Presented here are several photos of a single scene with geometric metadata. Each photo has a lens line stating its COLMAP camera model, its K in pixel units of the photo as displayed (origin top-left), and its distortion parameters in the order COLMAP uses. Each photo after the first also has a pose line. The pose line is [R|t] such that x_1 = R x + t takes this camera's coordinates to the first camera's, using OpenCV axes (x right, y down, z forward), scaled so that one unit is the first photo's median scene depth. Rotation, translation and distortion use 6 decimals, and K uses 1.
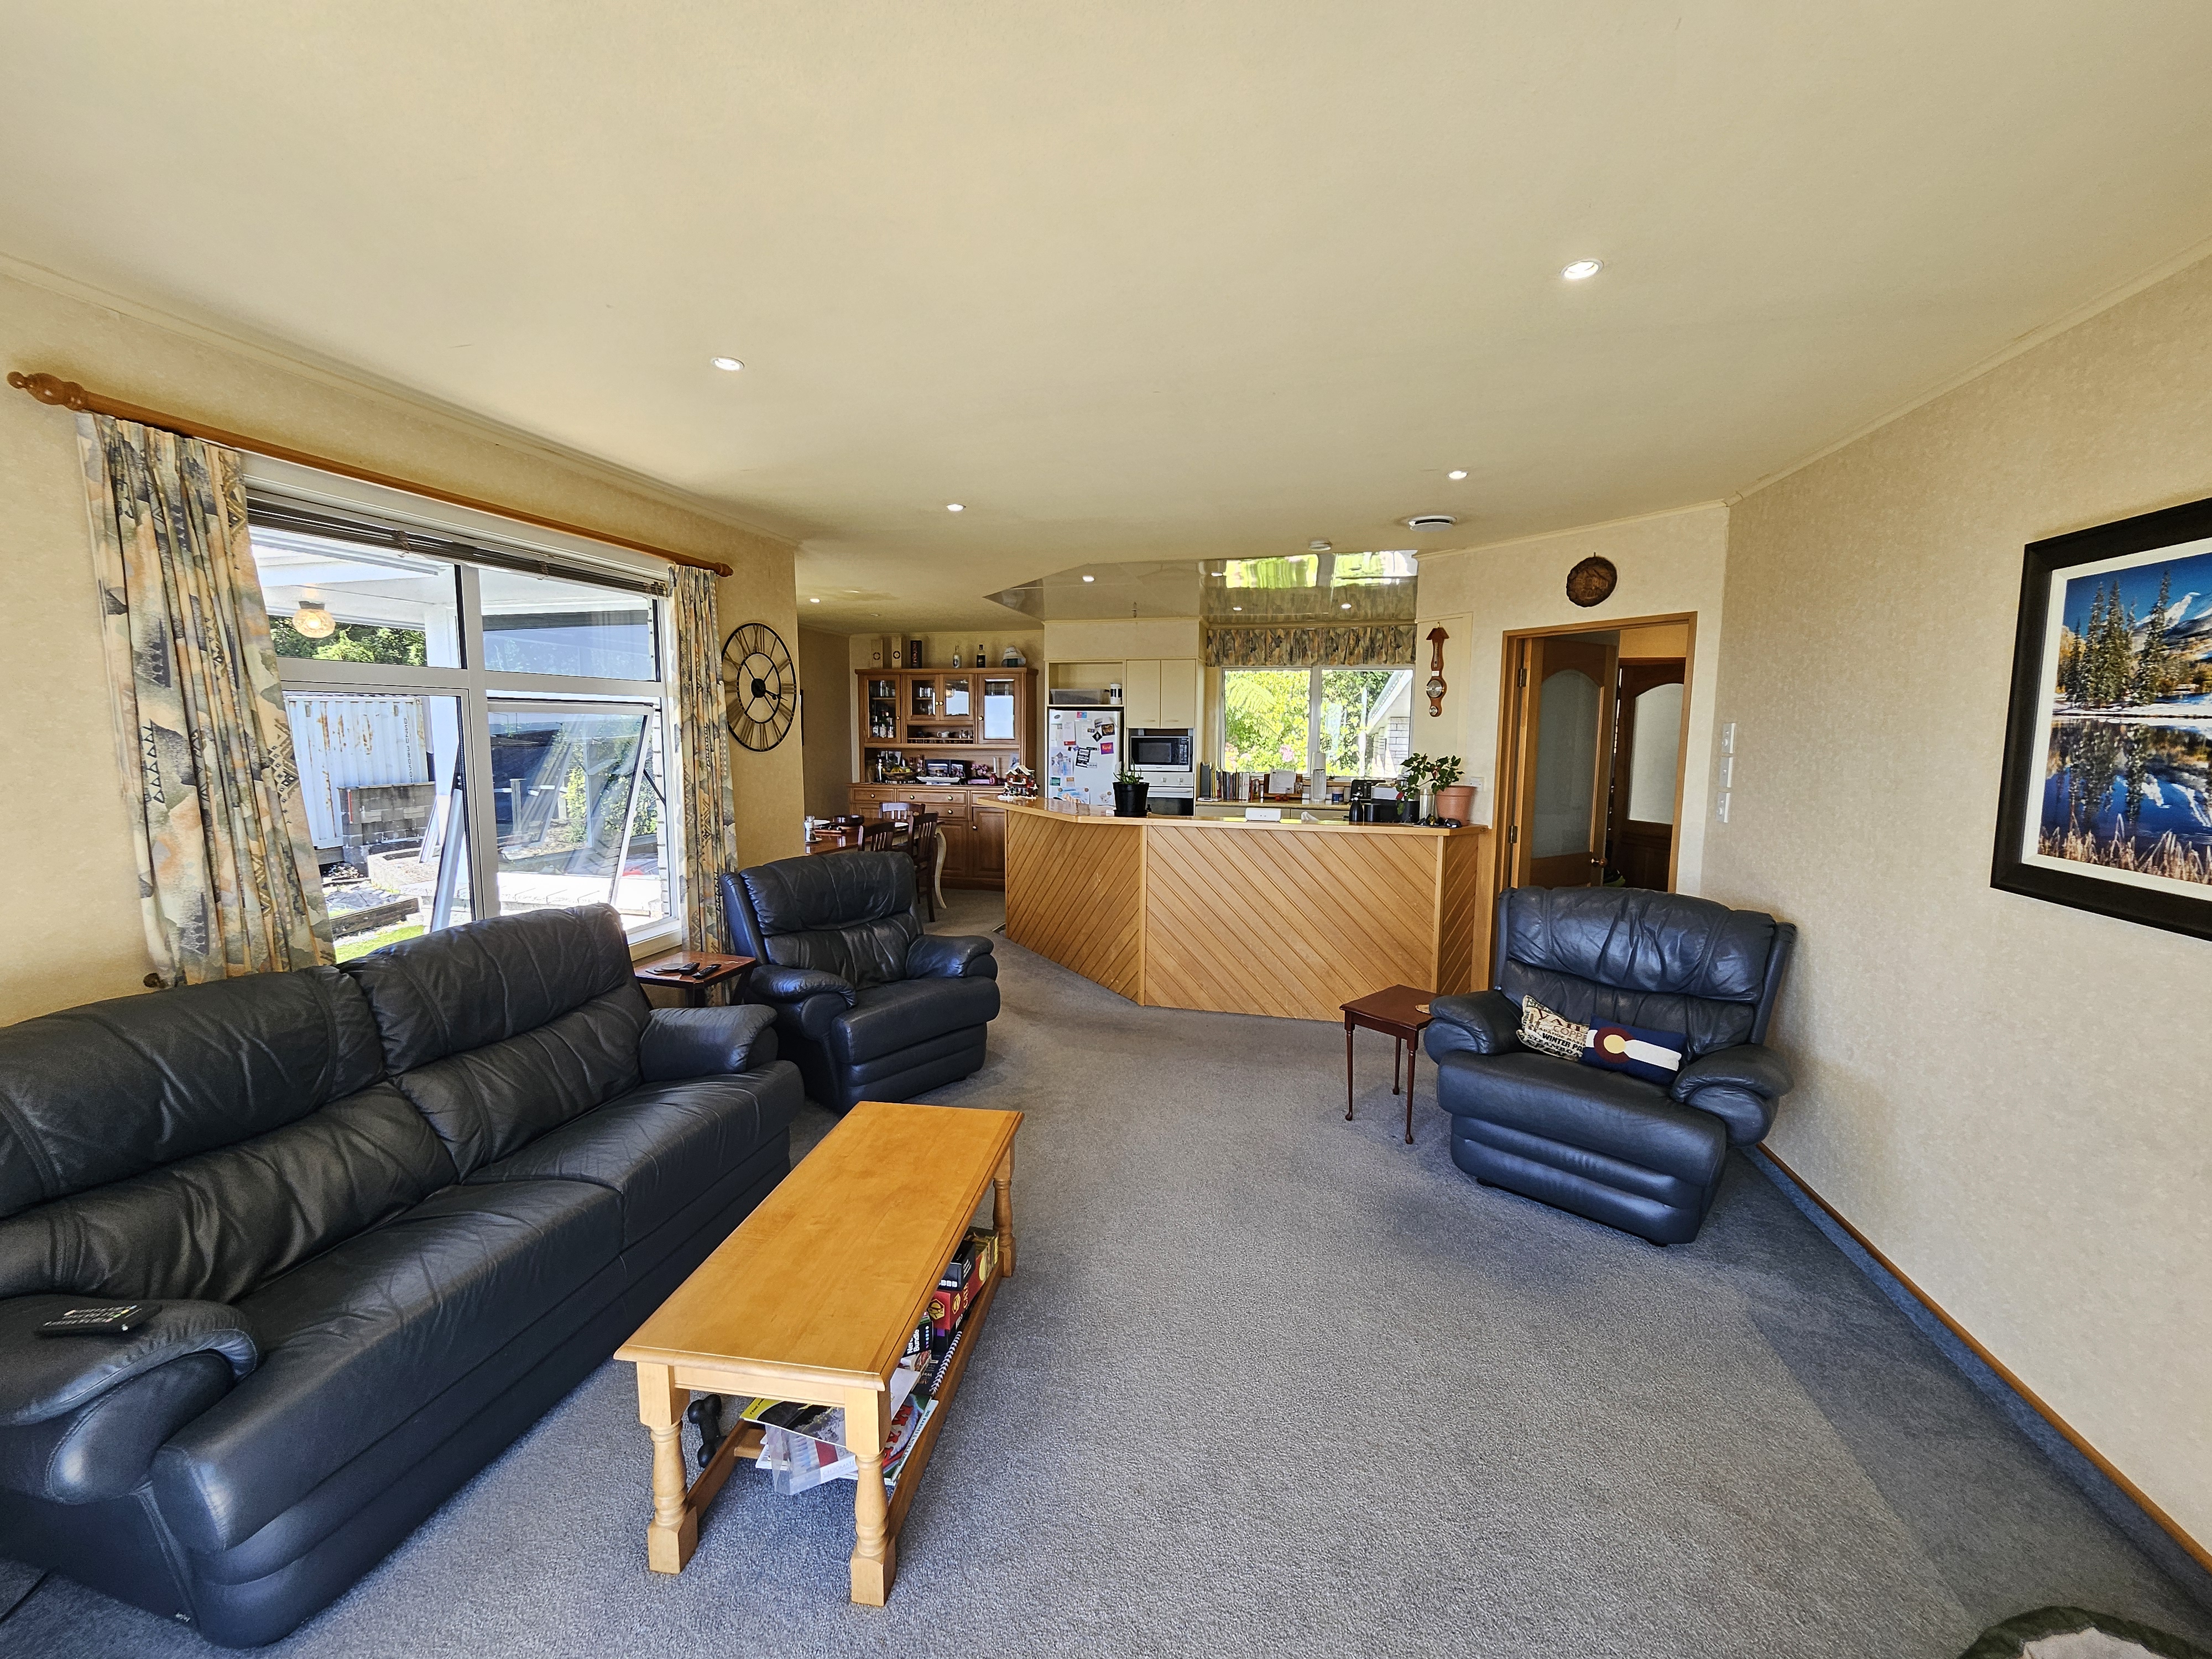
lens RADIAL K [[886.9, 0, 1106.6], [0, 886.9, 828.4], [0, 0, 1]] dist [-0.005008, -0.000524]
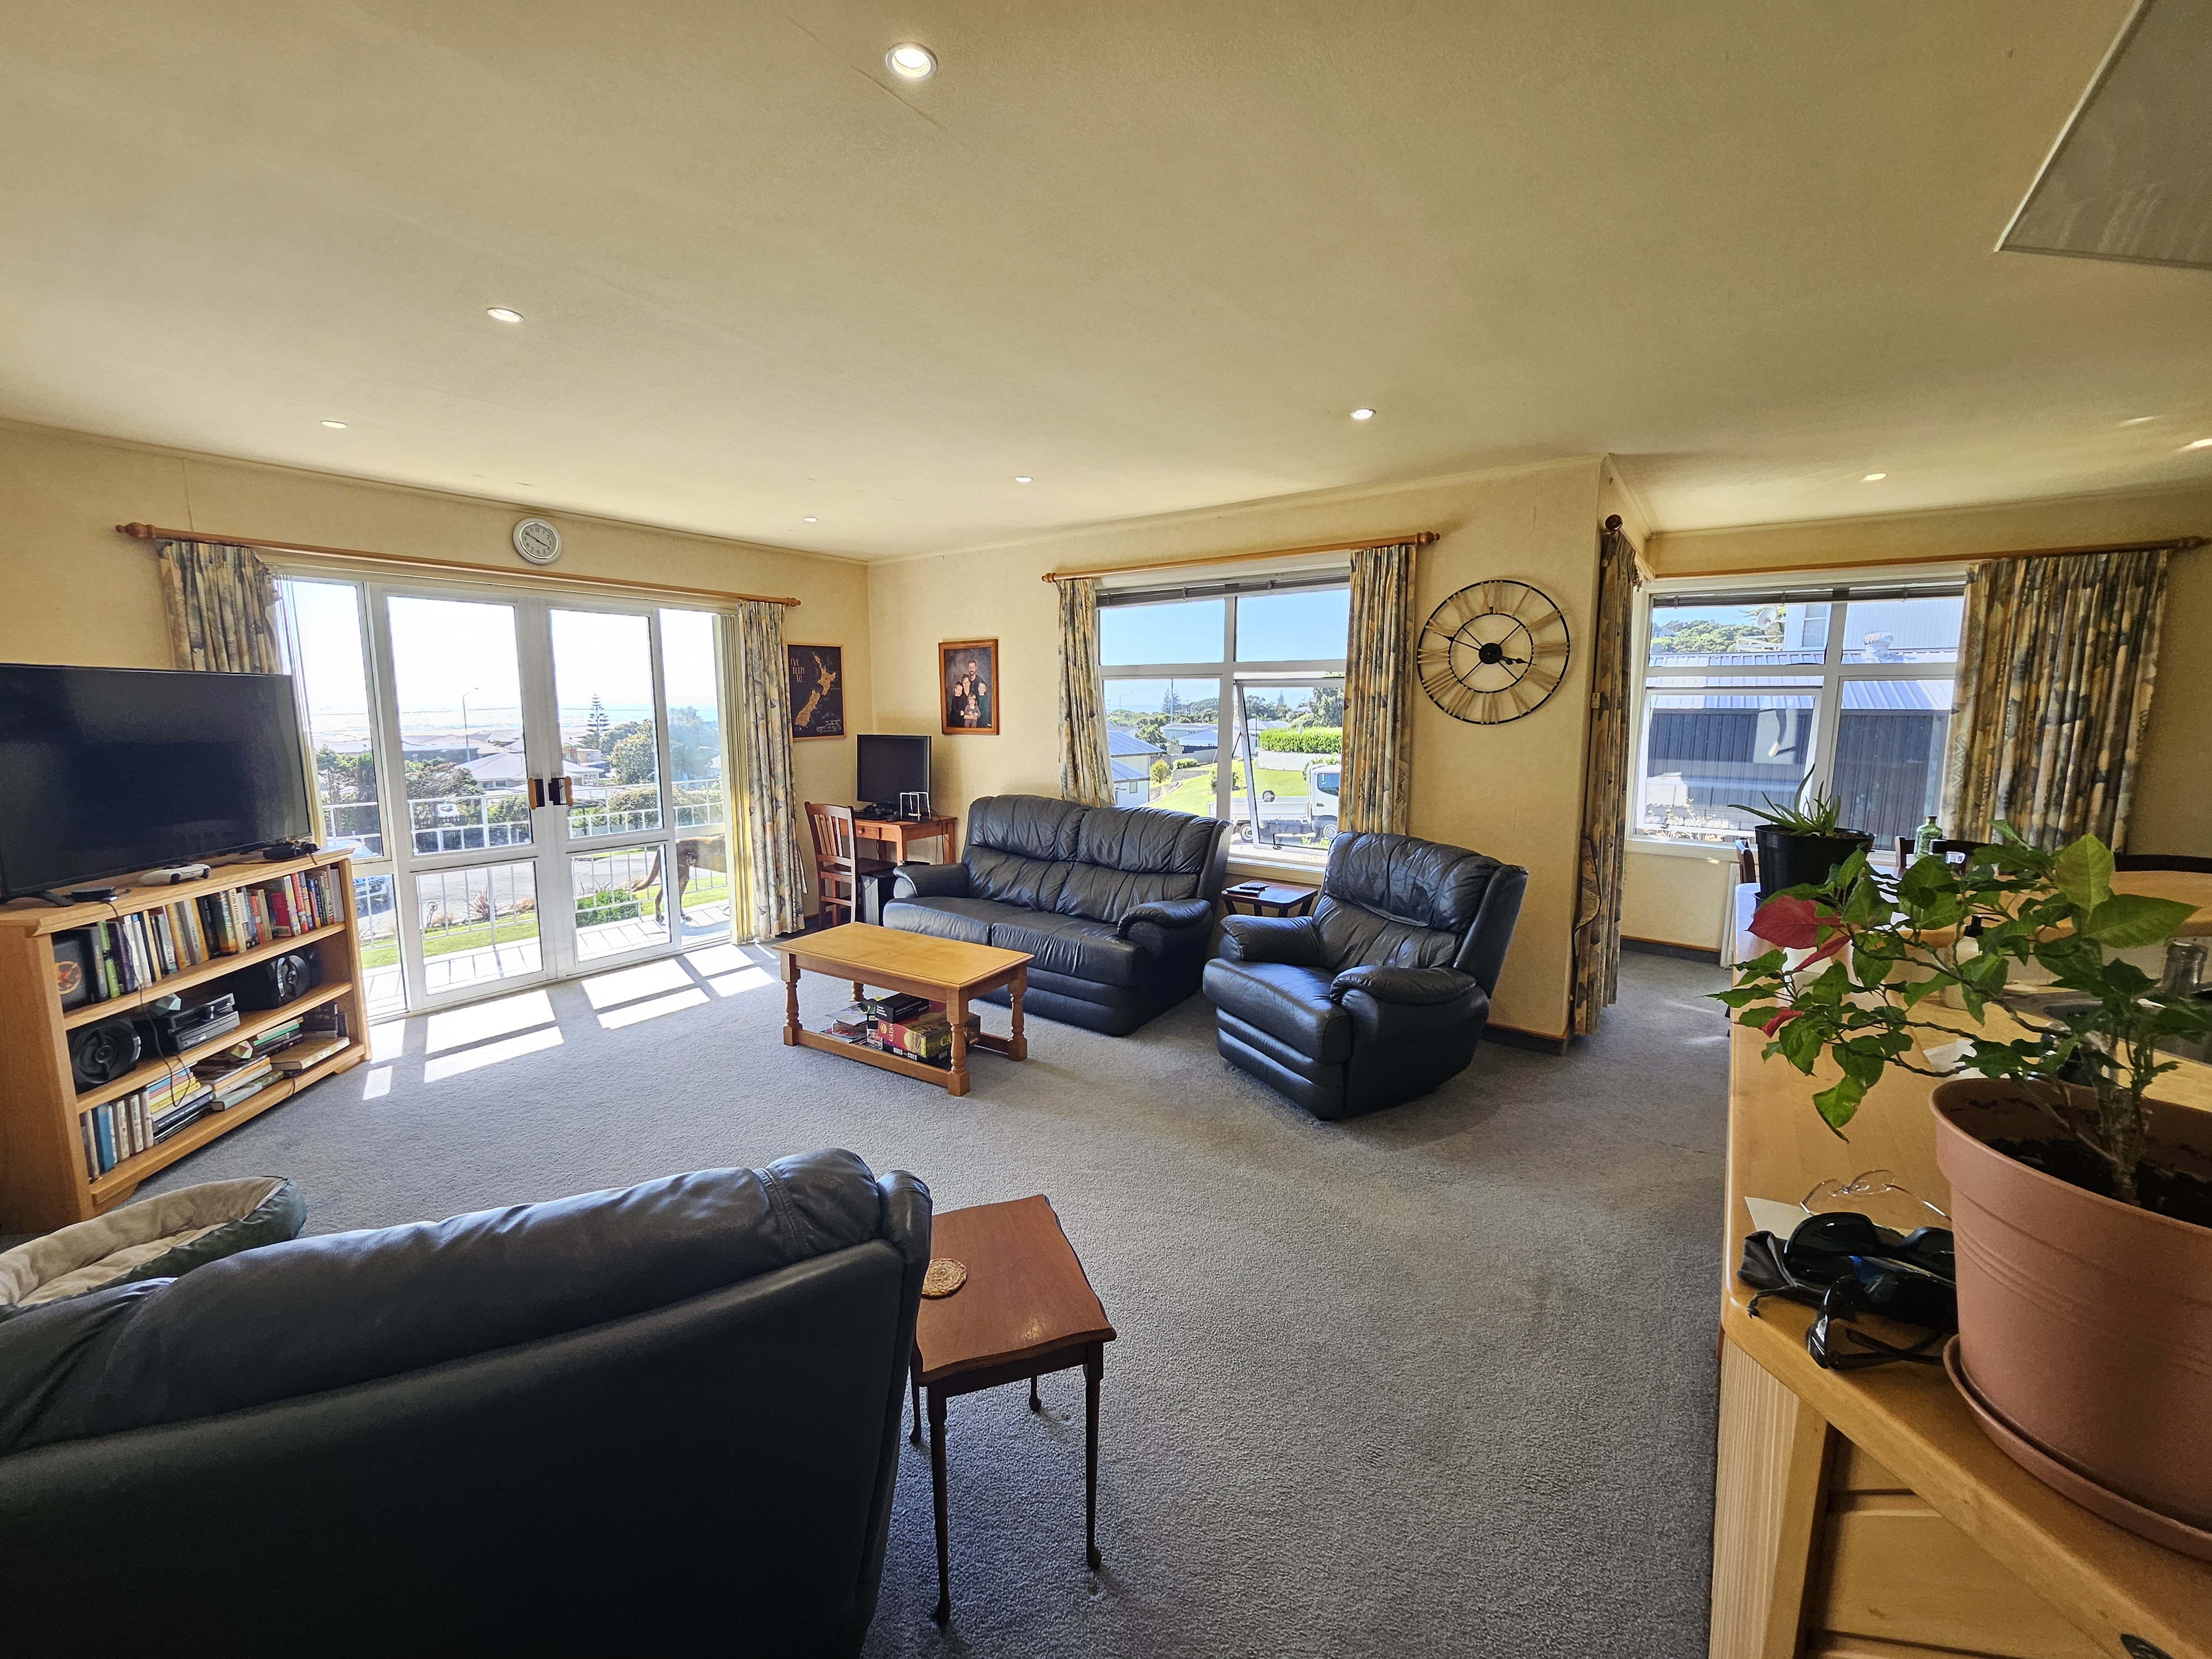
lens RADIAL K [[886.9, 0, 1102.4], [0, 886.9, 825.3], [0, 0, 1]] dist [-0.005008, -0.000524]
pose [[-0.403237, 0.121980, -0.906929, 0.608081], [-0.109193, 0.977581, 0.180032, -0.107865], [0.908557, 0.171626, -0.380878, 1.024676]]
